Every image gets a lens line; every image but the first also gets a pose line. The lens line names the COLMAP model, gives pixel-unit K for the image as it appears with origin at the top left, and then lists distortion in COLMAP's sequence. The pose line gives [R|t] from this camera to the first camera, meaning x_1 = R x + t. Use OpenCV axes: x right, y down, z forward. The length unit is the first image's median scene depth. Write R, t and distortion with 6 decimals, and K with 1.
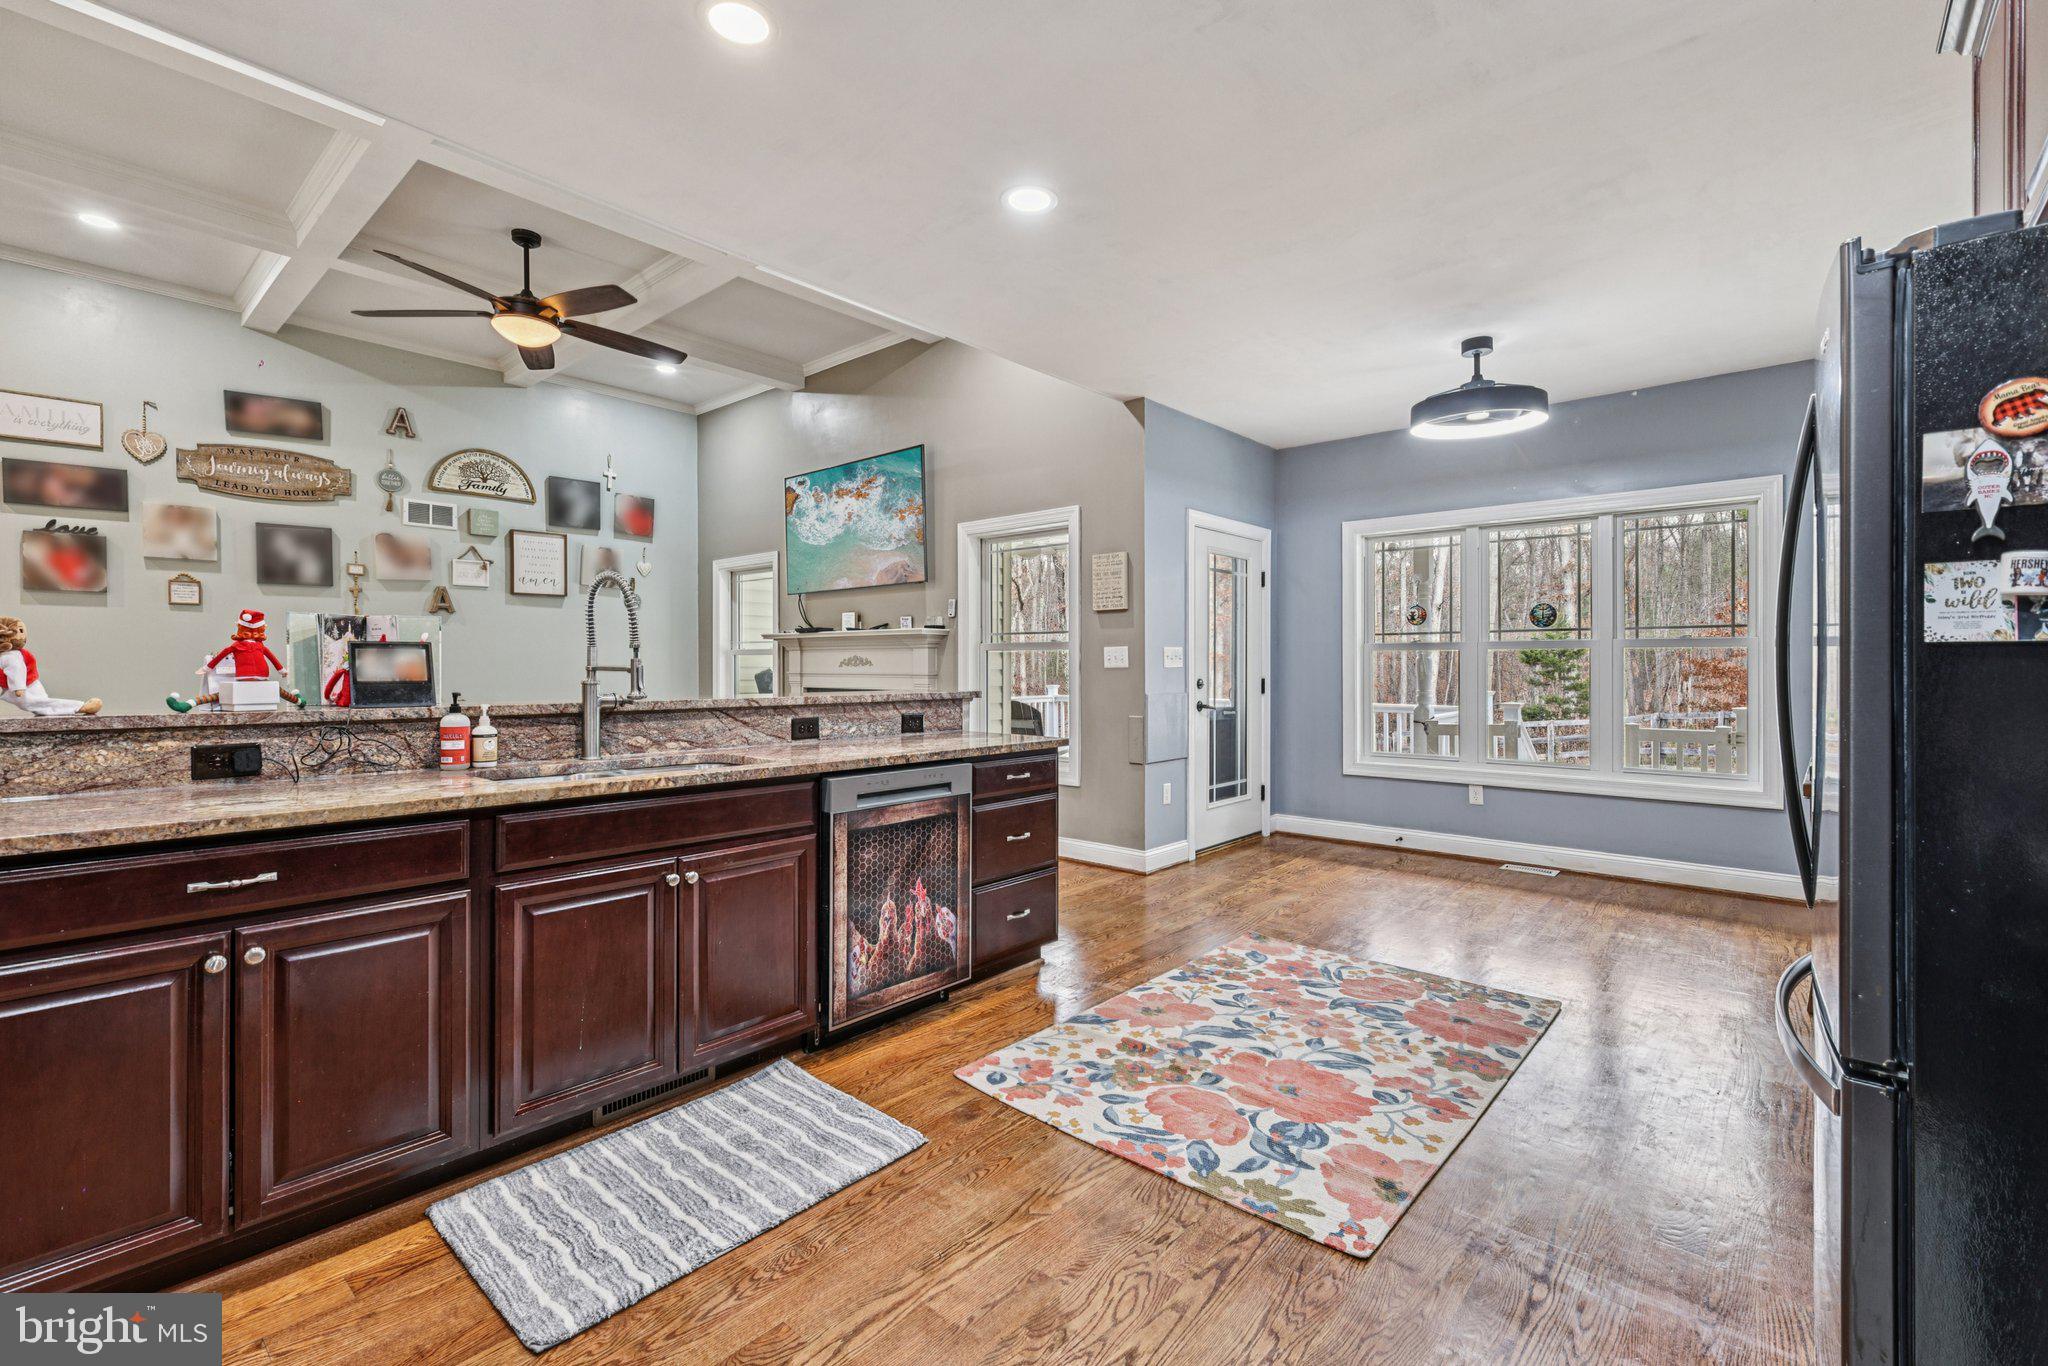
lens RADIAL K [[887.0, 0, 1026.8], [0, 887.0, 670.8], [0, 0, 1]] dist [0.005092, -0.002010]
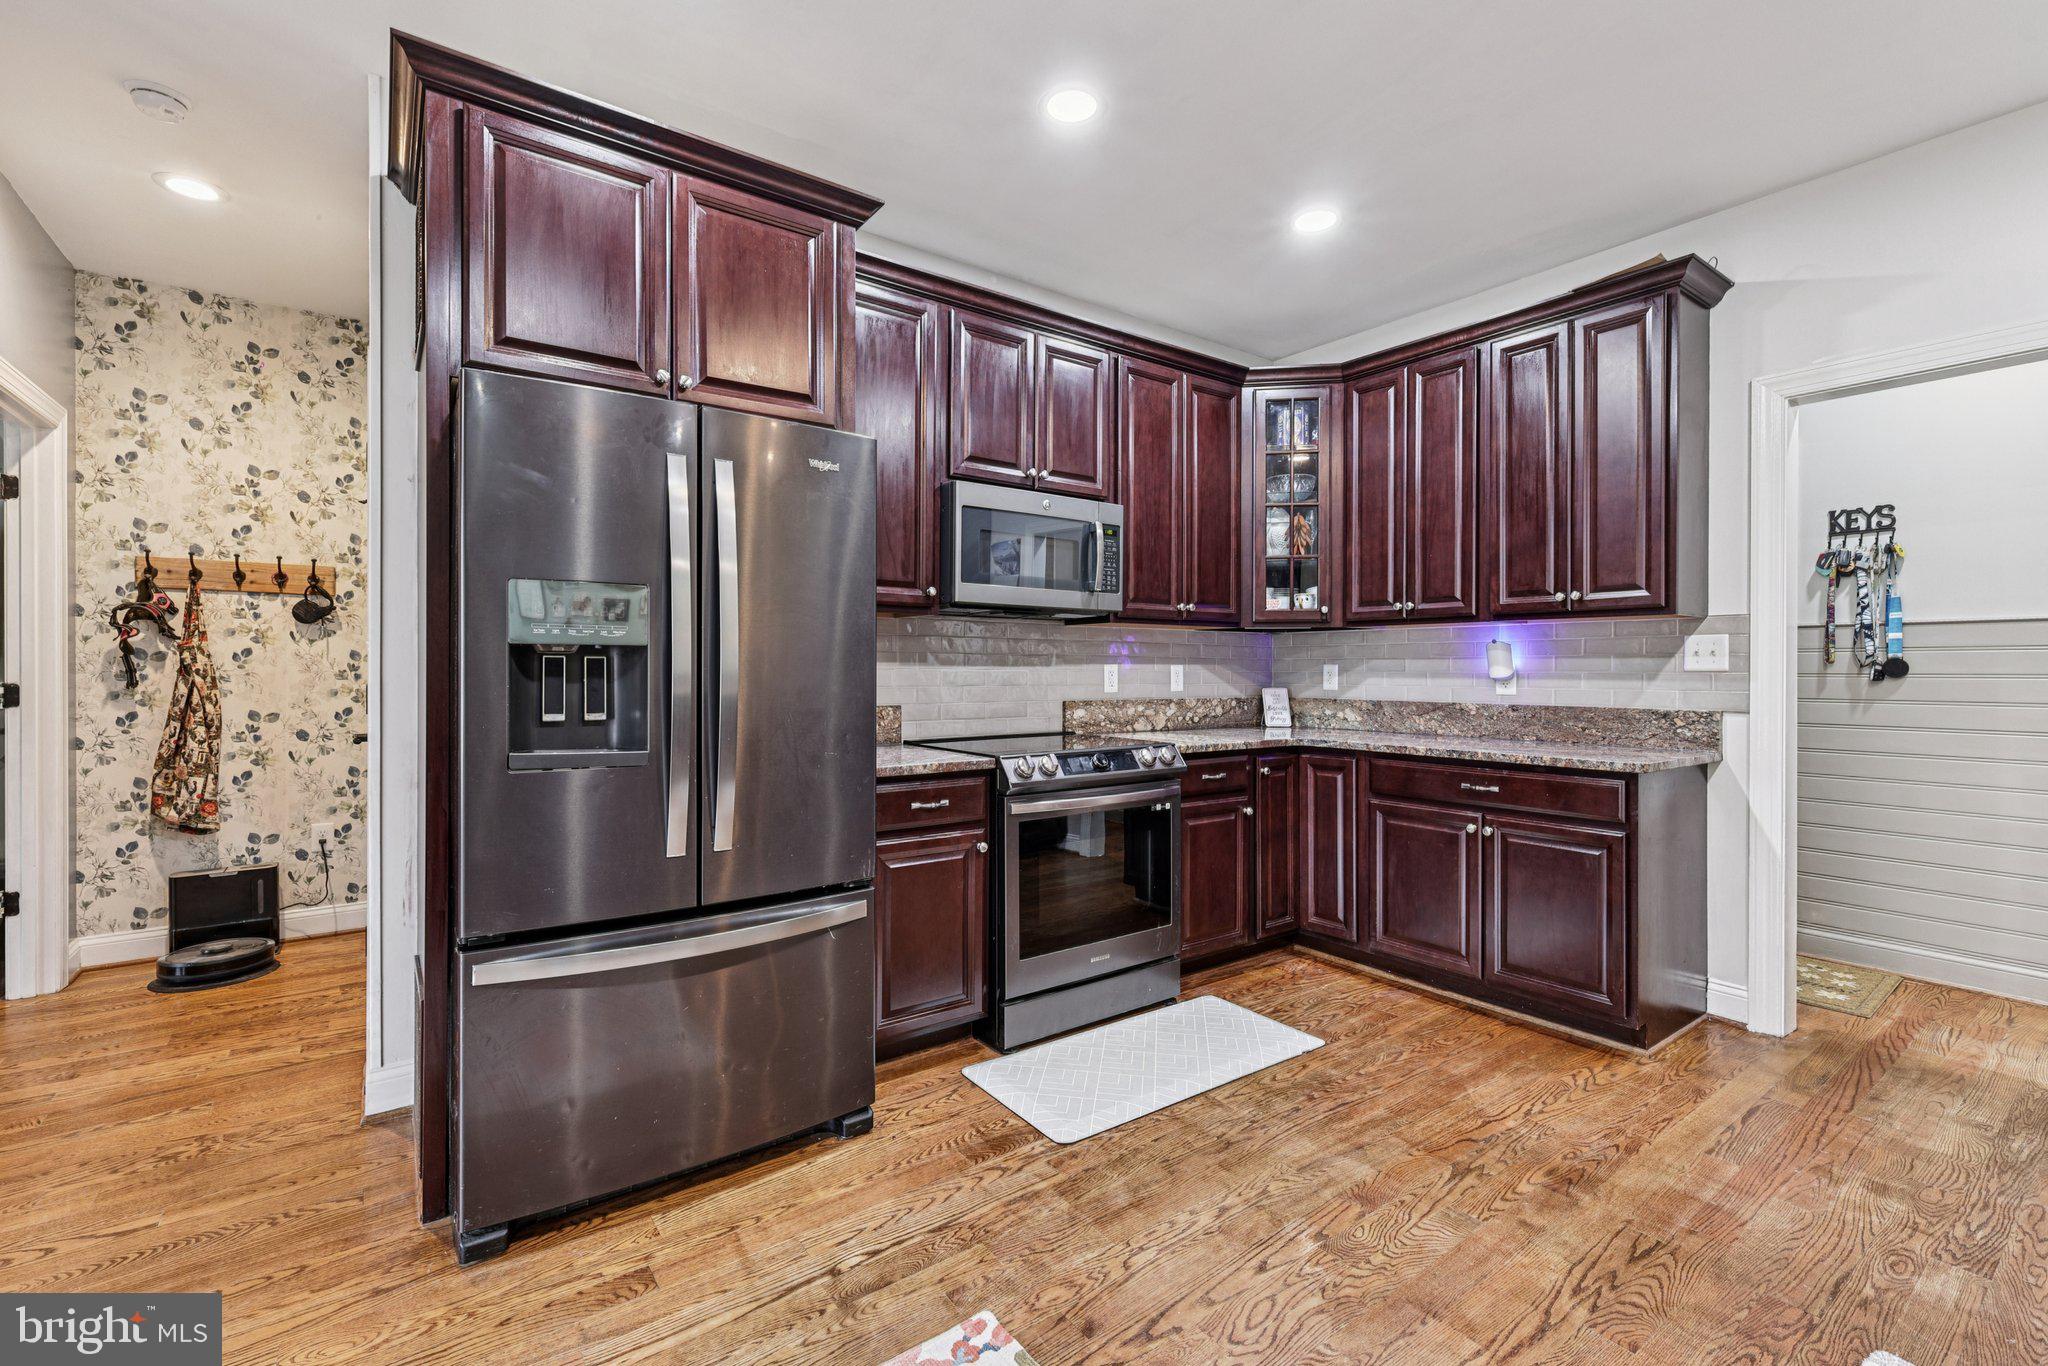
lens RADIAL K [[887.0, 0, 1023.9], [0, 887.0, 673.8], [0, 0, 1]] dist [0.005092, -0.002010]
pose [[-0.975444, -0.004345, 0.220207, 0.044937], [-0.001993, 0.999939, 0.010903, -0.002602], [-0.220241, 0.010196, -0.975392, 0.589774]]
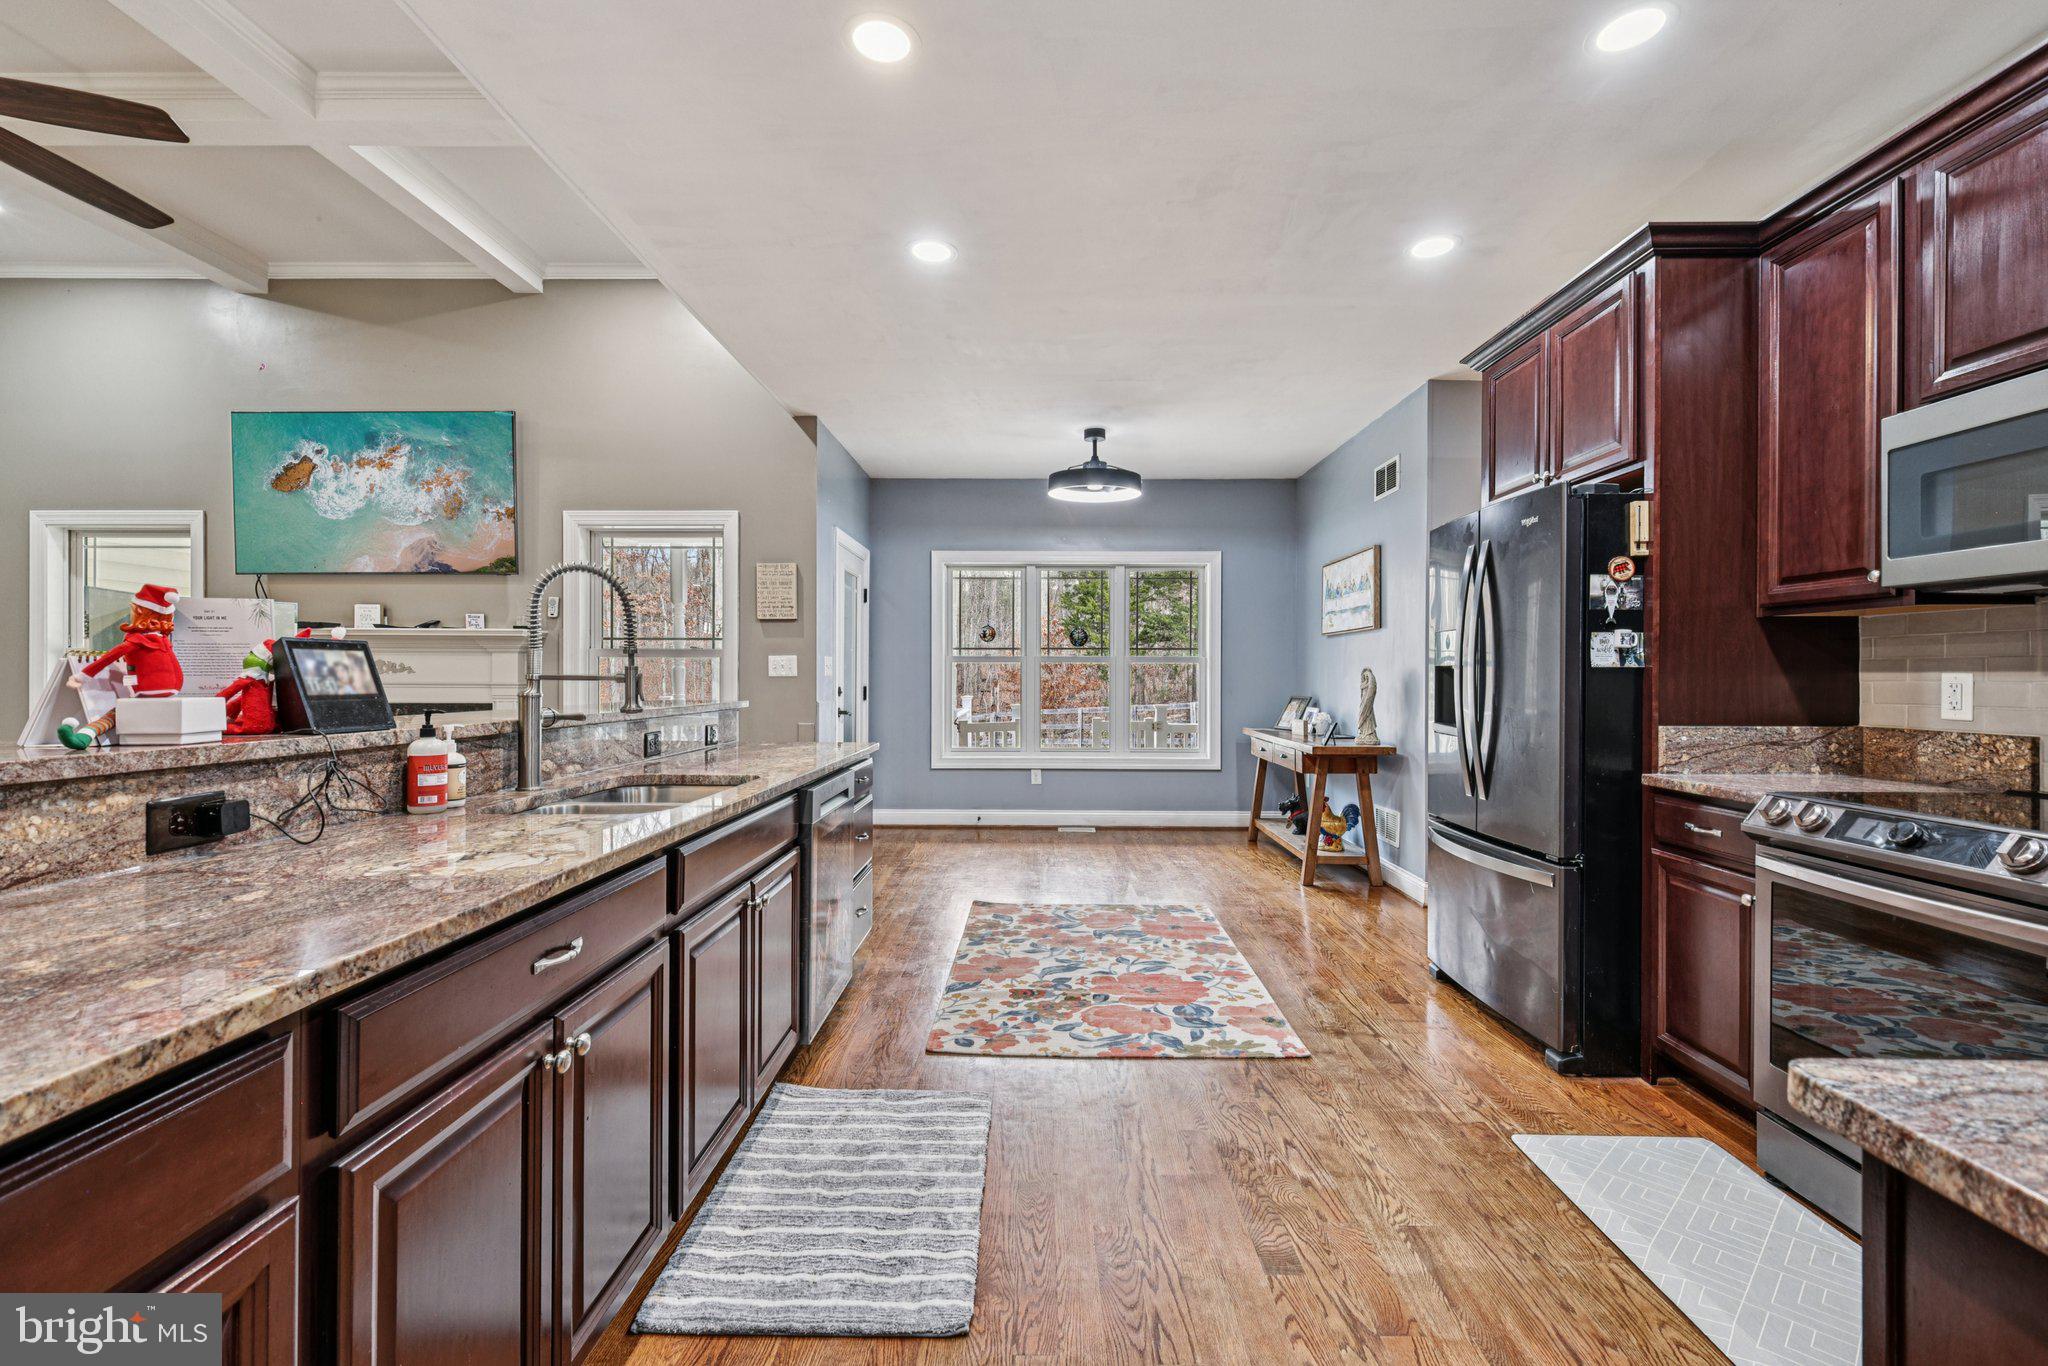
lens RADIAL K [[887.0, 0, 1023.8], [0, 887.0, 681.7], [0, 0, 1]] dist [0.005092, -0.002010]
pose [[0.760388, -0.002616, 0.649463, -0.318230], [0.000557, 0.999994, 0.003377, -0.000582], [-0.649468, -0.002206, 0.760385, 0.044358]]
